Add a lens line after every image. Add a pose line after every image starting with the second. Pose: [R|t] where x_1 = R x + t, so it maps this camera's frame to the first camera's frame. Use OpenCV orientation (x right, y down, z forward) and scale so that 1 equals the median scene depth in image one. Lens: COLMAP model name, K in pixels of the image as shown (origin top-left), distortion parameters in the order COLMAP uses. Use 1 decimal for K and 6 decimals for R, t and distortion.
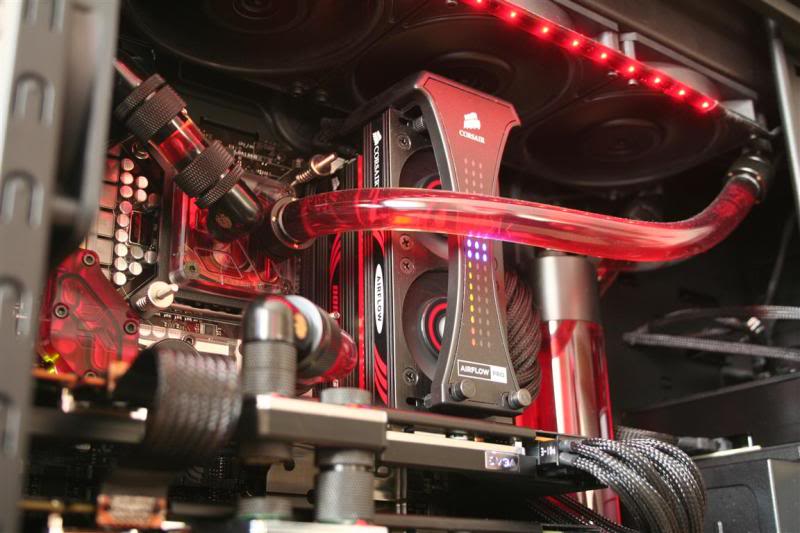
lens RADIAL K [[986.4, 0, 400.0], [0, 986.4, 266.5], [0, 0, 1]] dist [-0.065413, 0.005394]
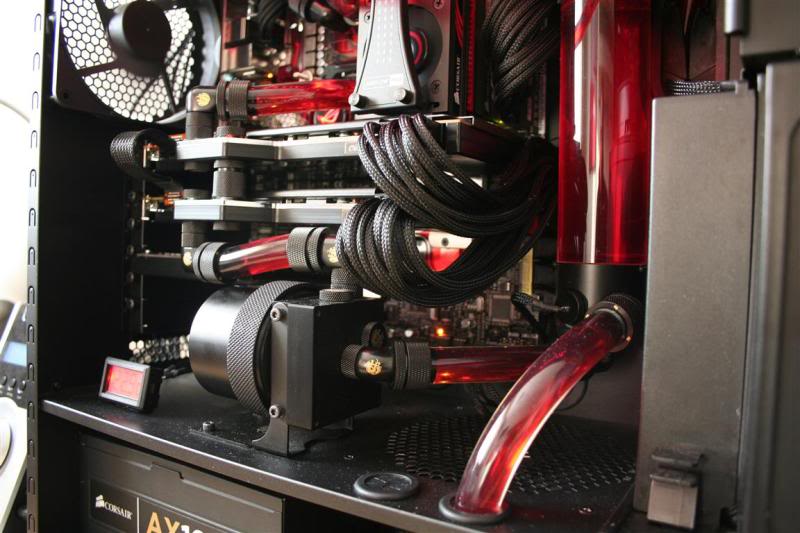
lens RADIAL K [[649.6, 0, 400.0], [0, 649.6, 266.5], [0, 0, 1]] dist [-0.171574, 0.162683]
pose [[0.365736, 0.057490, -0.928941, 0.897910], [0.274206, 0.947135, 0.166575, 0.200031], [0.889409, -0.315643, 0.330637, 0.623458]]
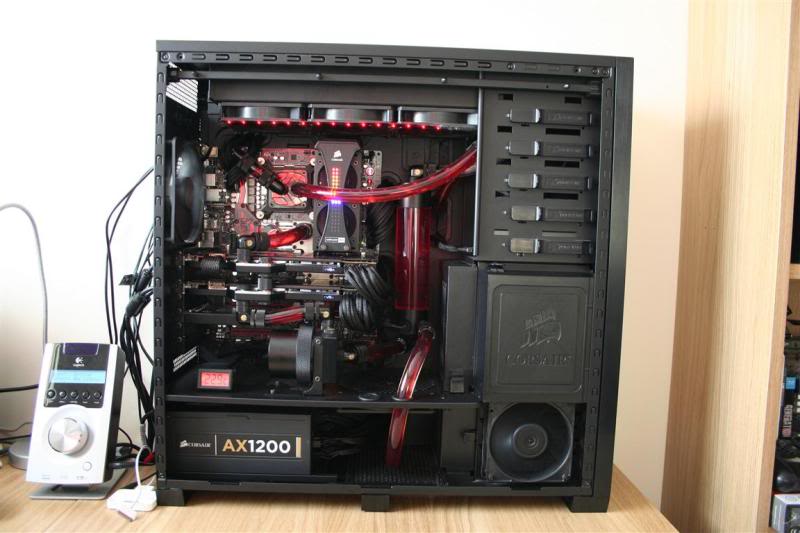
lens RADIAL K [[649.6, 0, 400.0], [0, 649.6, 266.5], [0, 0, 1]] dist [-0.171574, 0.162683]
pose [[0.821897, 0.082640, -0.563610, 1.432702], [0.148892, 0.923858, 0.352586, -0.521086], [0.549833, -0.373706, 0.747012, -0.507656]]
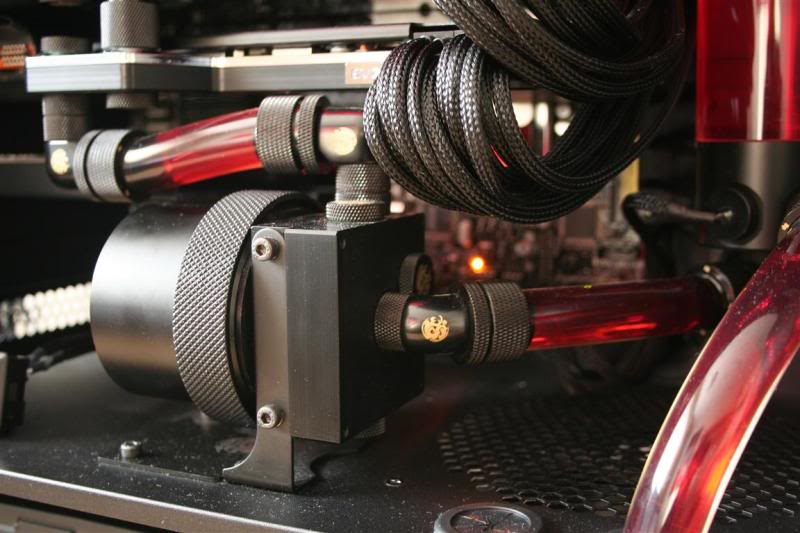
lens RADIAL K [[986.4, 0, 400.0], [0, 986.4, 266.5], [0, 0, 1]] dist [-0.065413, 0.005394]
pose [[0.478708, 0.127413, -0.868680, 0.766430], [0.291705, 0.910126, 0.294243, 0.182771], [0.828099, -0.394254, 0.398518, 0.535753]]
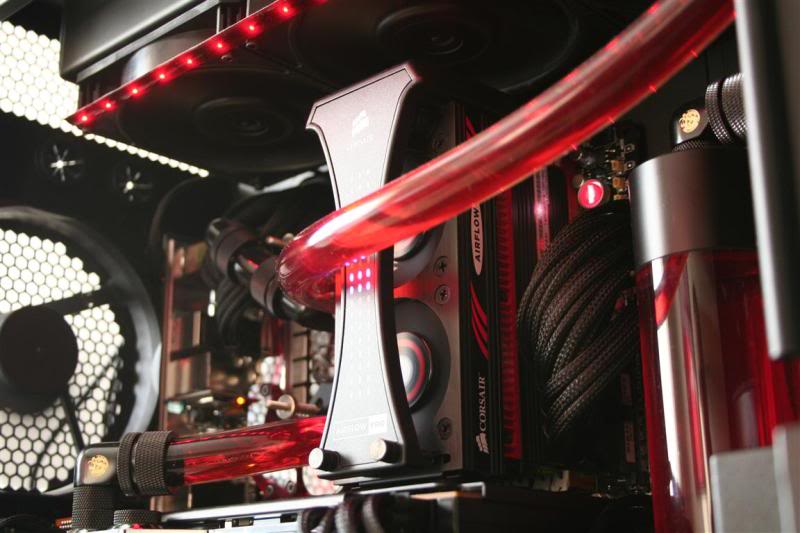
lens RADIAL K [[1199.9, 0, 400.0], [0, 1199.9, 266.5], [0, 0, 1]] dist [-0.012064, 0.005647]
pose [[0.181859, -0.276141, -0.943755, 1.066773], [0.333796, 0.920107, -0.204900, 0.195596], [0.924936, -0.277759, 0.259505, 0.773112]]
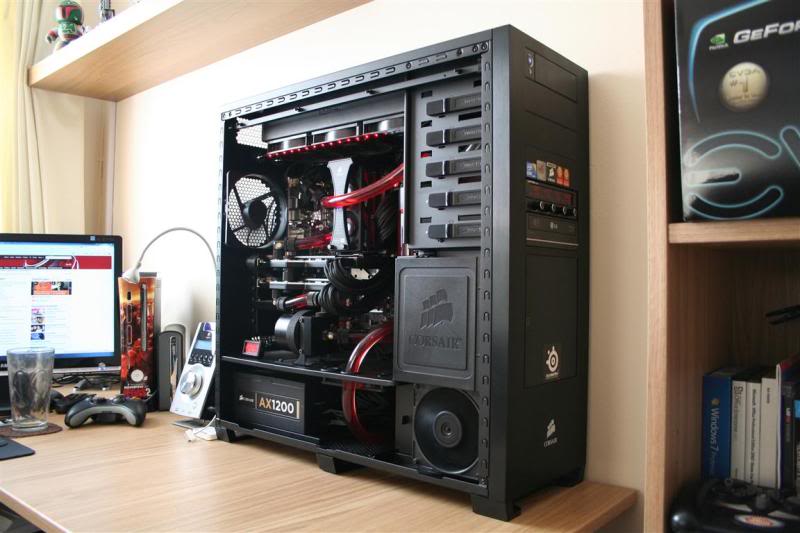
lens RADIAL K [[649.6, 0, 400.0], [0, 649.6, 266.5], [0, 0, 1]] dist [-0.171574, 0.162683]
pose [[0.231752, -0.002699, -0.972771, 2.563519], [0.310418, 0.947921, 0.071324, 0.093054], [0.921917, -0.318495, 0.220520, 0.599476]]
